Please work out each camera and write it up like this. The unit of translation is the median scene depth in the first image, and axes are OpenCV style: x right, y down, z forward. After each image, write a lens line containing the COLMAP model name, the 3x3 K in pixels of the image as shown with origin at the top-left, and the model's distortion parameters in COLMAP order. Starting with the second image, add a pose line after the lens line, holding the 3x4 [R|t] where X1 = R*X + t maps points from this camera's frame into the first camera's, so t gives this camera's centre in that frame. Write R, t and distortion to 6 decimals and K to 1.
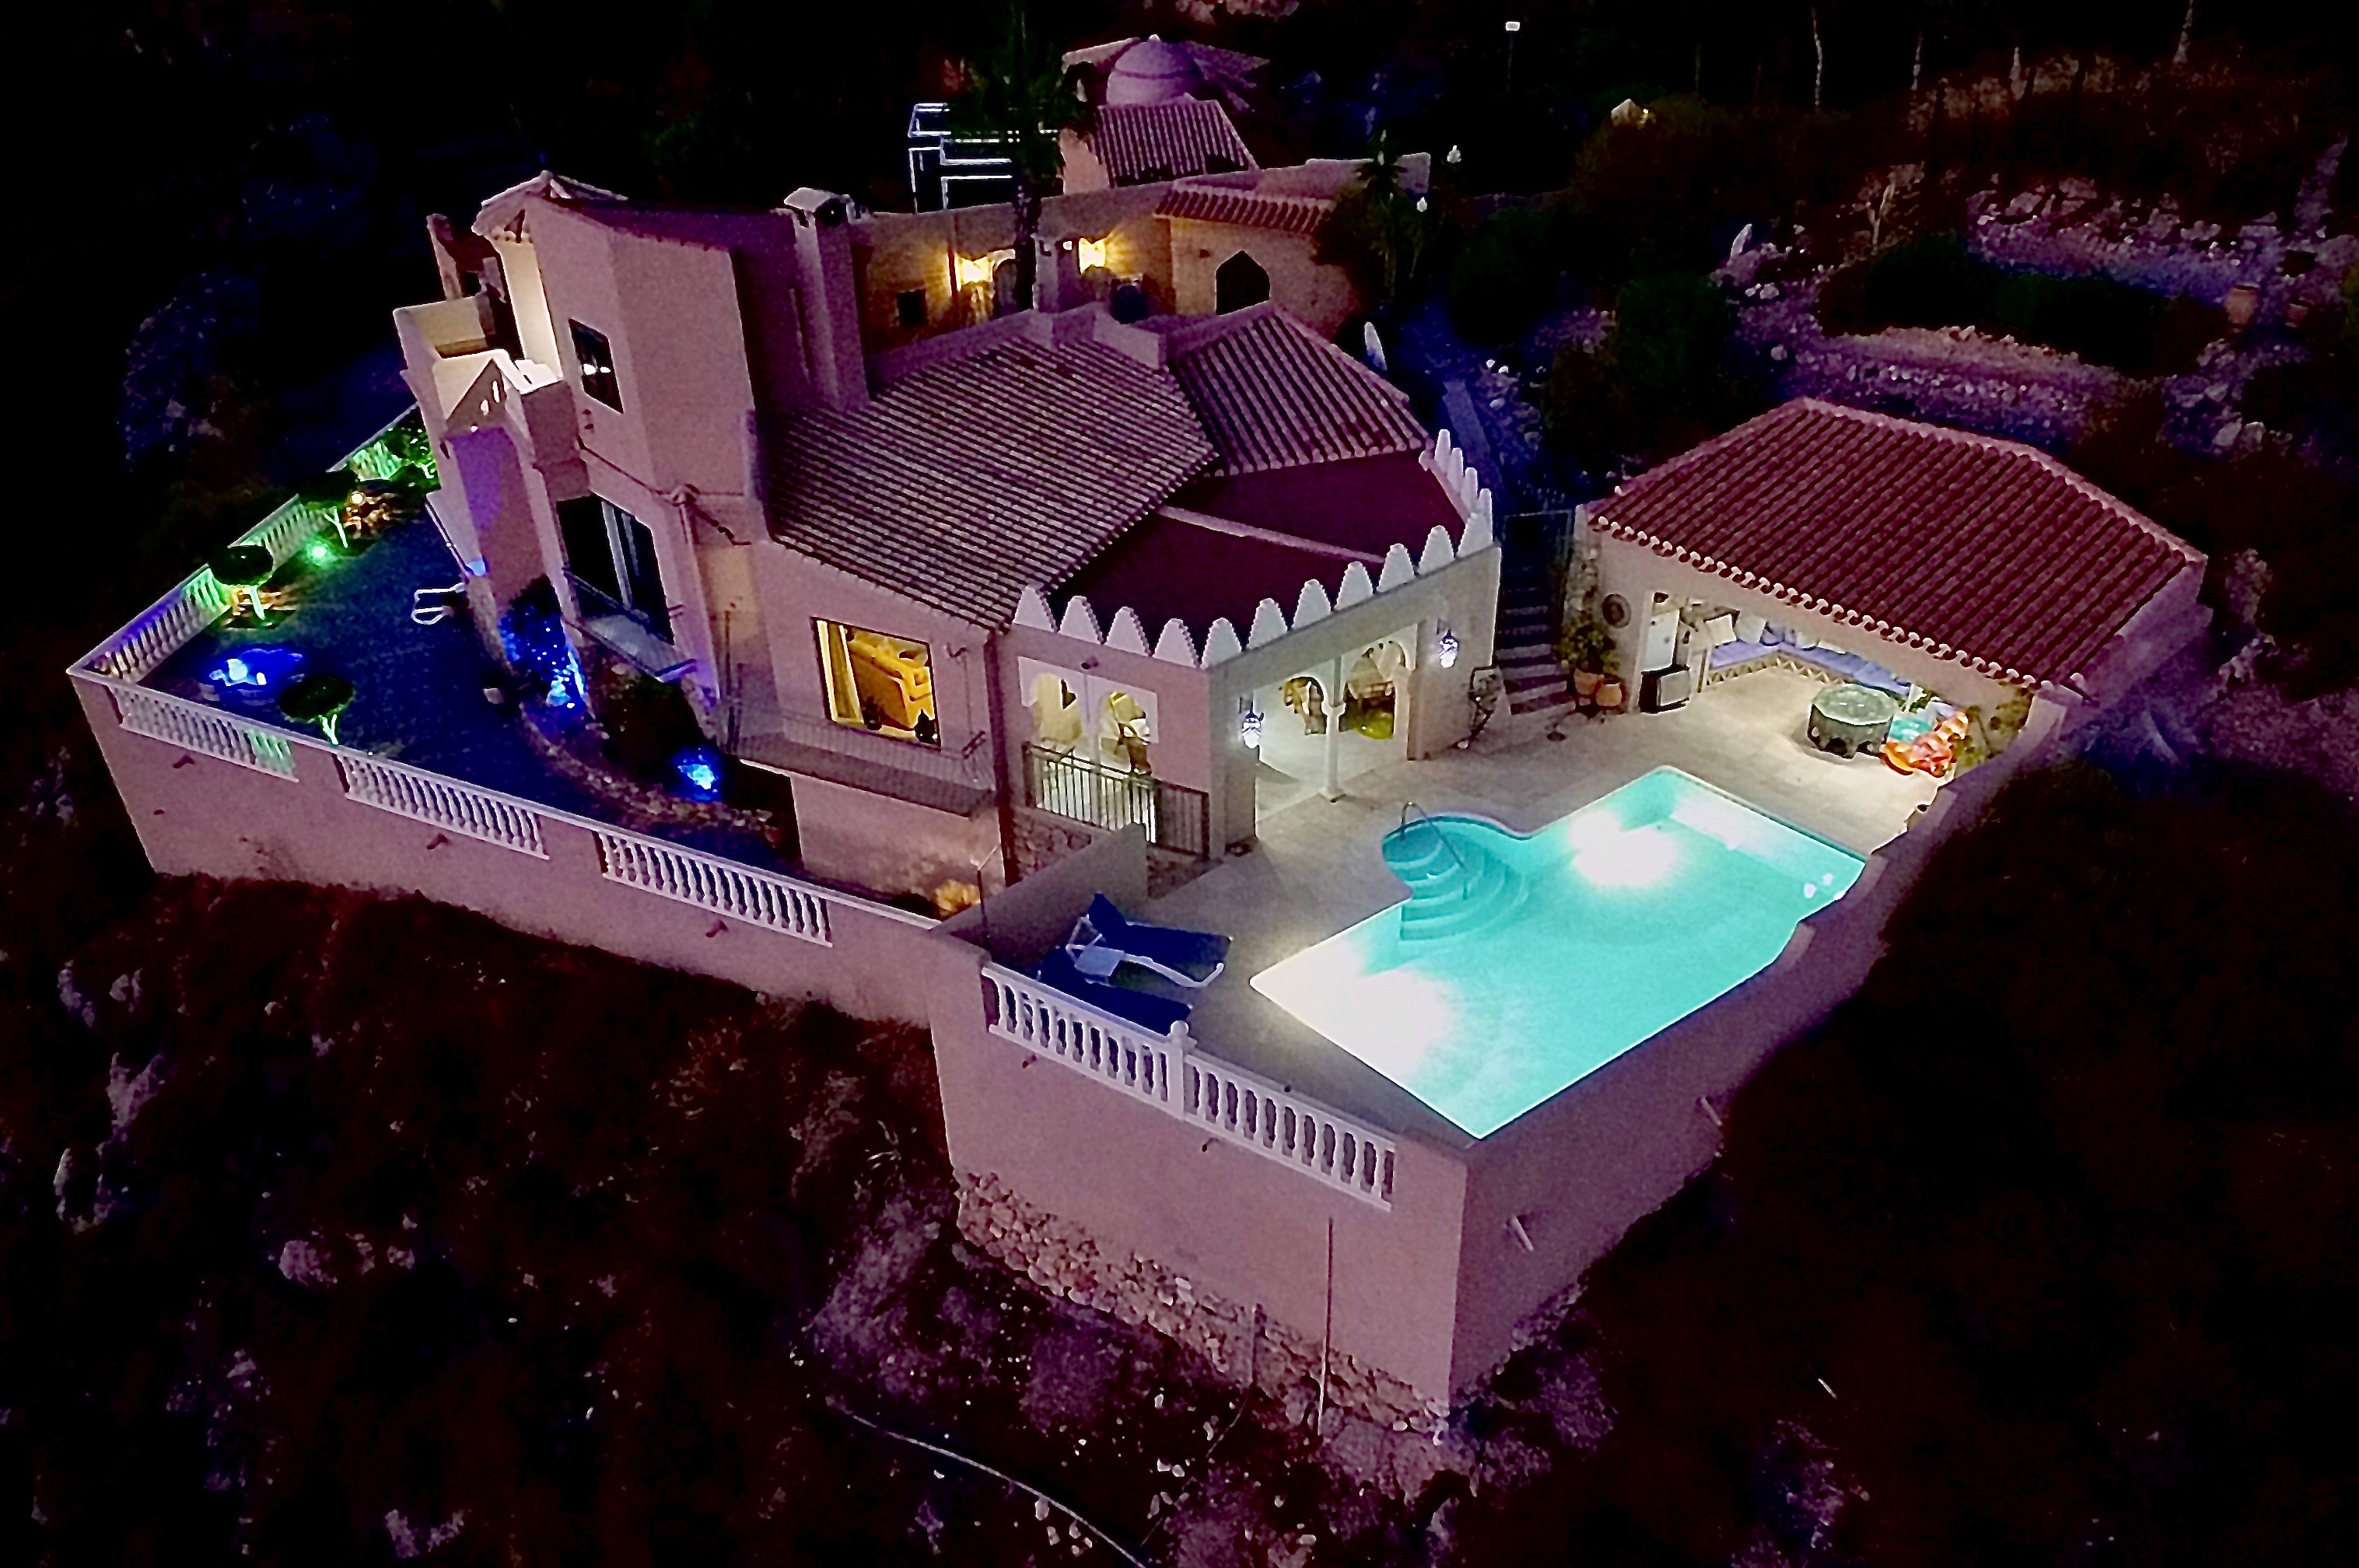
lens RADIAL K [[1822.4, 0, 1182.1], [0, 1822.4, 786.6], [0, 0, 1]] dist [-0.007637, -0.004169]
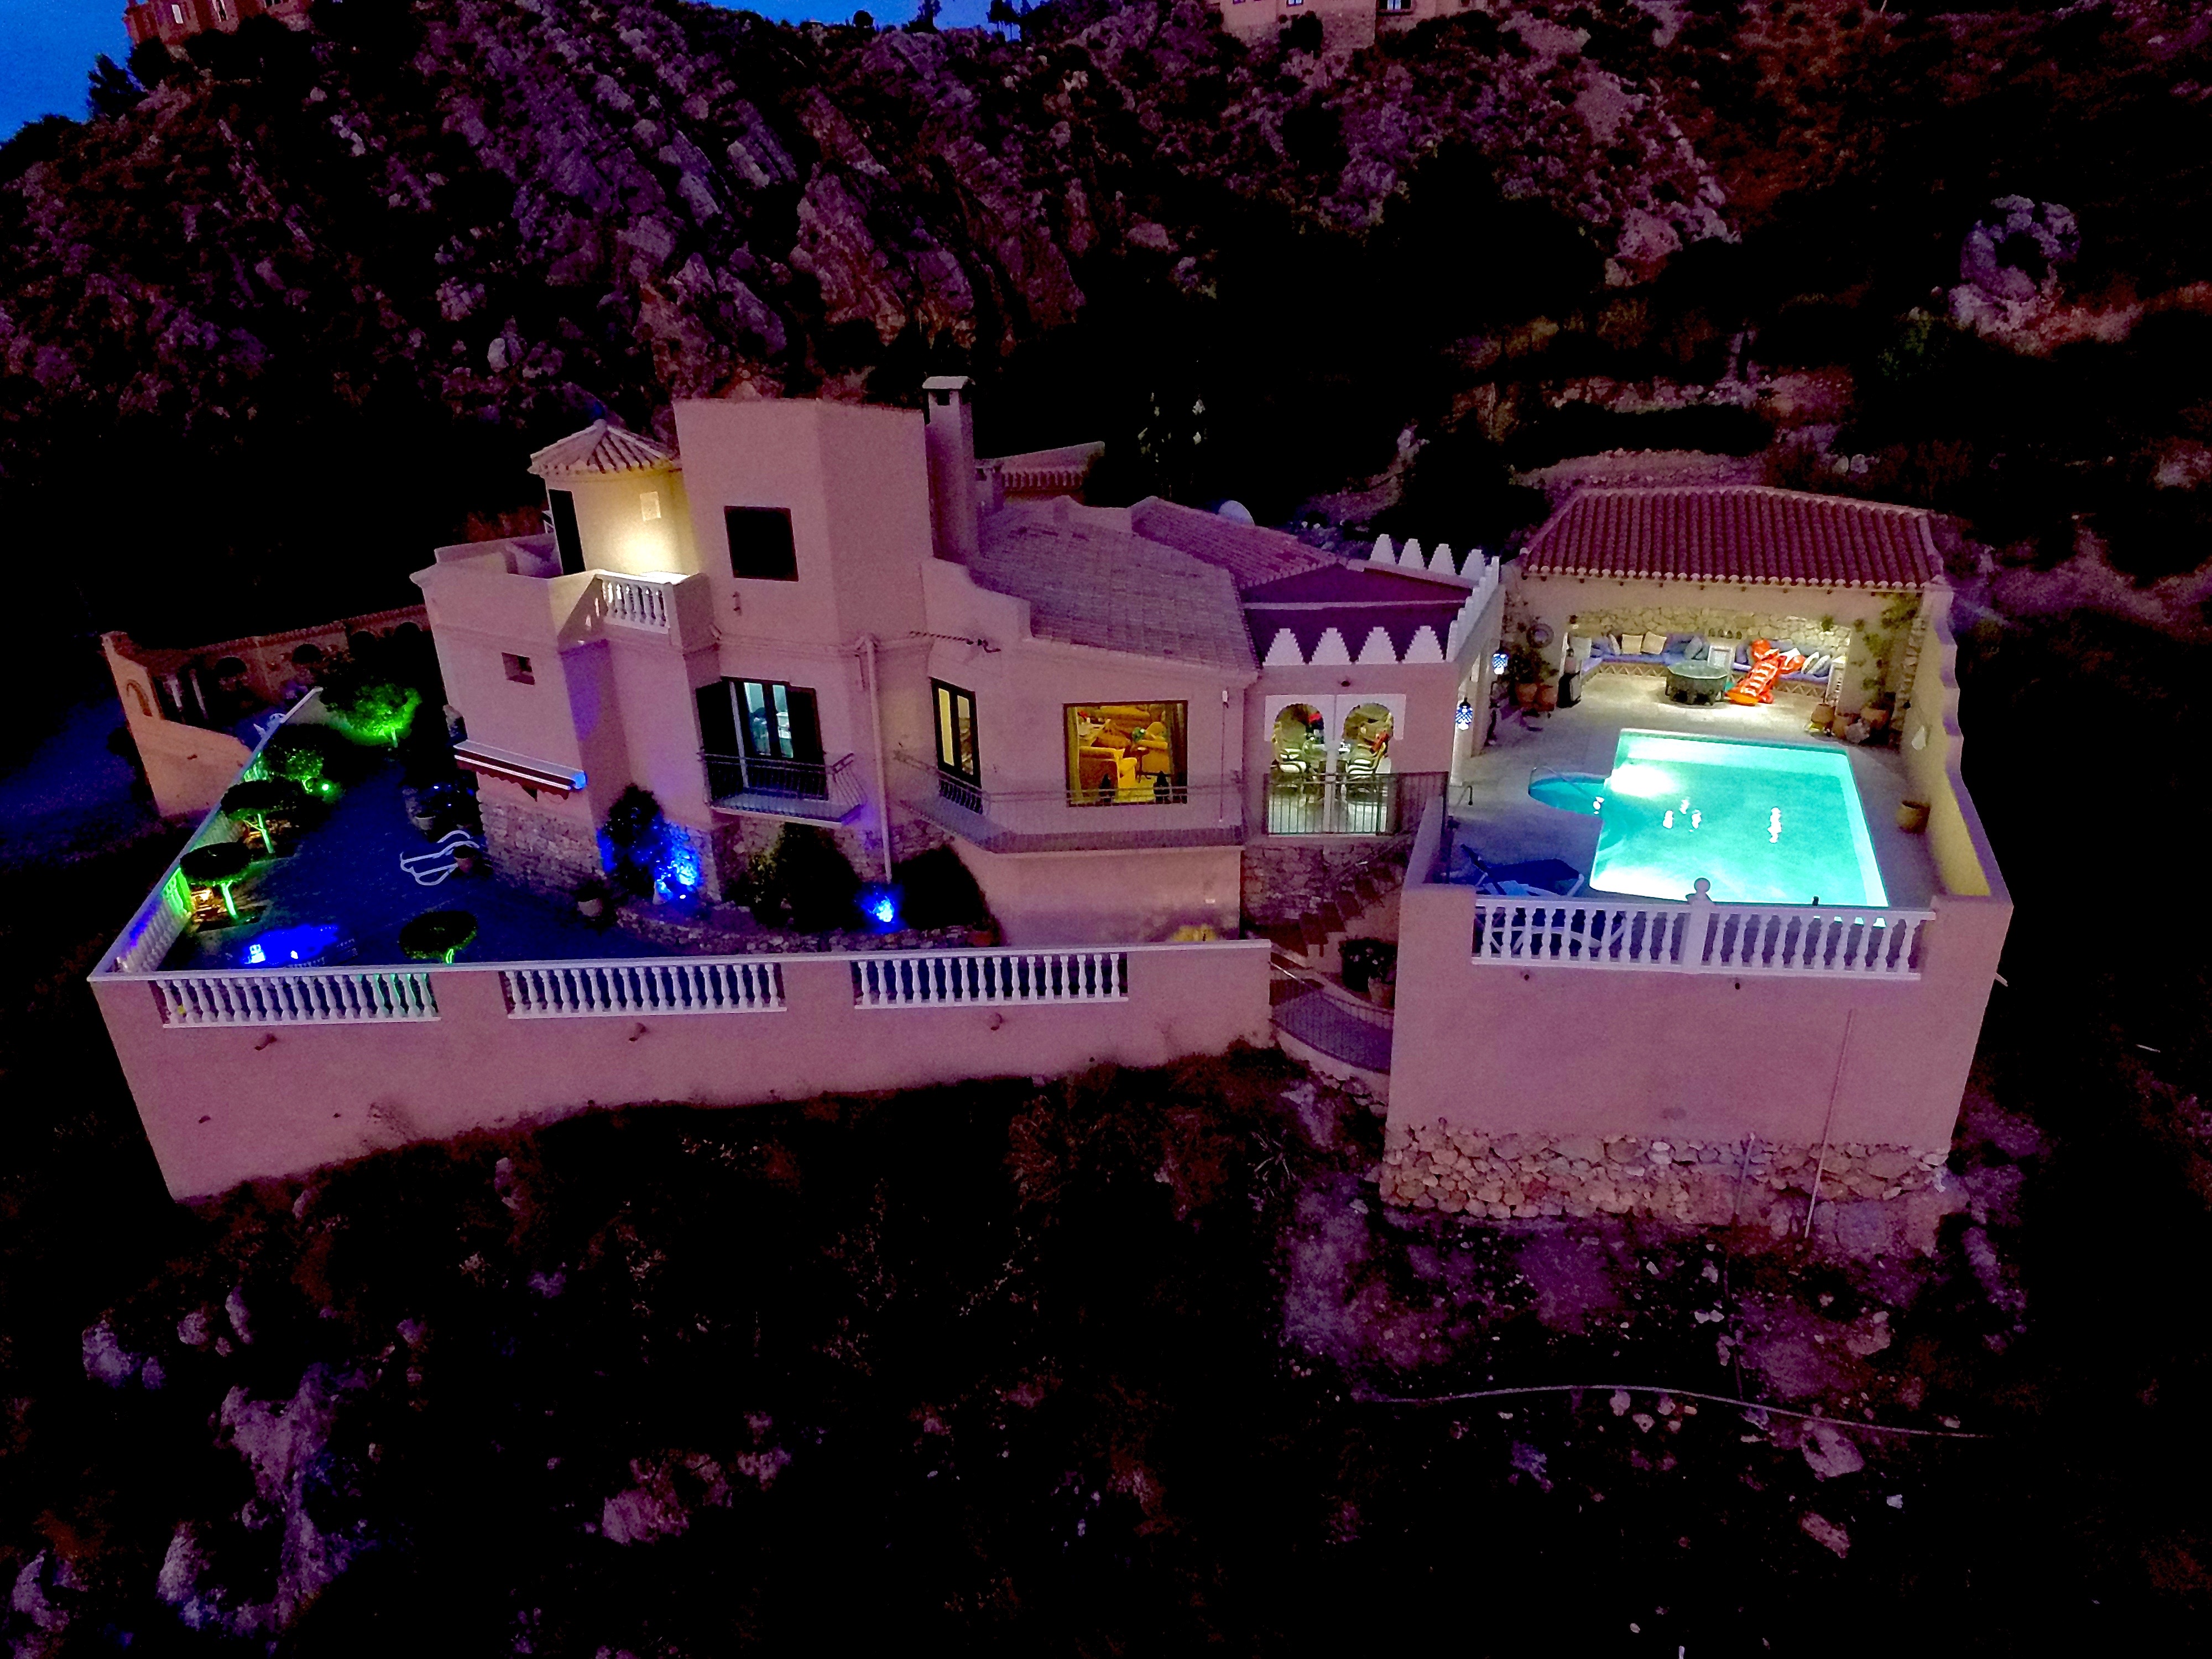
lens RADIAL K [[1287.4, 0, 1123.5], [0, 1287.4, 719.7], [0, 0, 1]] dist [-0.007378, 0.002931]
pose [[0.901479, -0.156381, 0.403585, -0.533382], [0.245547, 0.952651, -0.179340, 0.072861], [-0.356430, 0.260771, 0.897193, 0.298309]]
